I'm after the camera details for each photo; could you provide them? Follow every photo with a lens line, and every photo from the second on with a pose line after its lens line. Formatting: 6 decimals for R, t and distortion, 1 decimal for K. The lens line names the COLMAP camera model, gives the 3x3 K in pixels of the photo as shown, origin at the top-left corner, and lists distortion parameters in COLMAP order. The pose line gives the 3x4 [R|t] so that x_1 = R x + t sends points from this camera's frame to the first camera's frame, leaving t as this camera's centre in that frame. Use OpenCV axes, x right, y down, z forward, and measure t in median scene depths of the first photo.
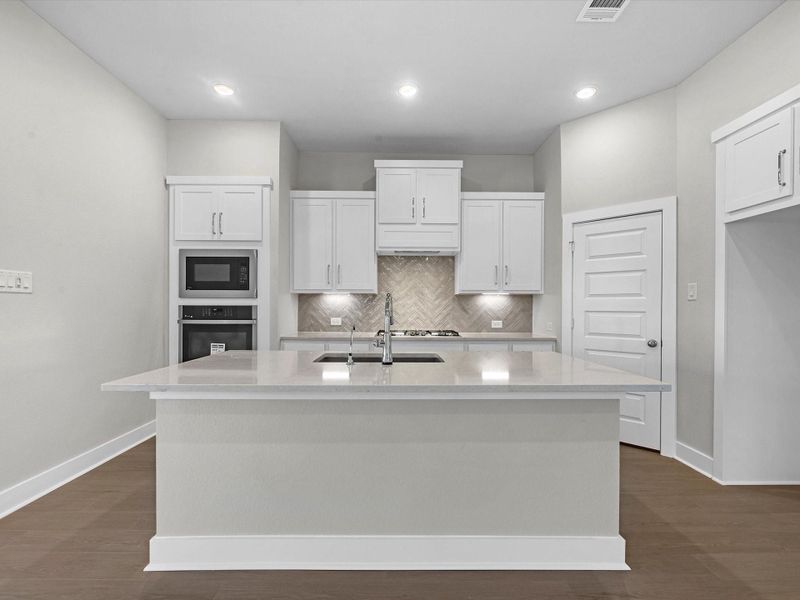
lens RADIAL K [[366.3, 0, 406.1], [0, 366.3, 303.3], [0, 0, 1]] dist [0.000944, 0.000099]
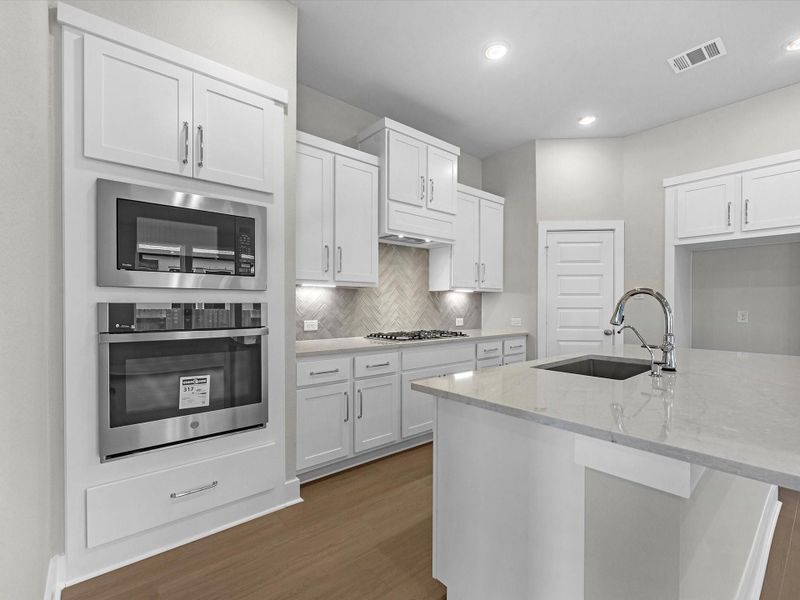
lens RADIAL K [[366.3, 0, 400.3], [0, 366.3, 305.0], [0, 0, 1]] dist [0.000944, 0.000099]
pose [[0.772258, -0.003777, 0.635298, -0.598909], [-0.003814, 0.999937, 0.010581, 0.001809], [-0.635297, -0.010594, 0.772195, 0.398441]]
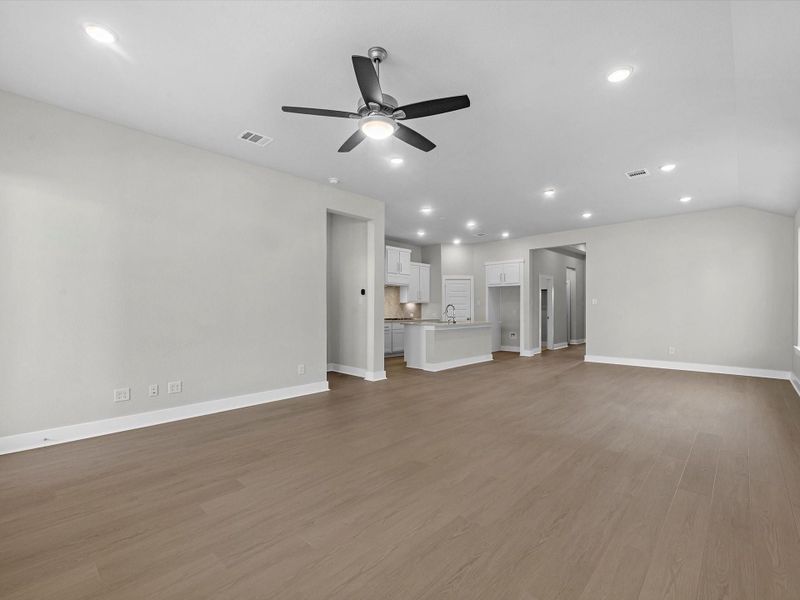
lens RADIAL K [[366.3, 0, 405.1], [0, 366.3, 304.1], [0, 0, 1]] dist [0.000944, 0.000099]
pose [[0.687704, 0.005894, 0.725967, -1.819009], [-0.003649, 0.999982, -0.004662, -0.006175], [-0.725982, 0.000557, 0.687713, -0.745036]]
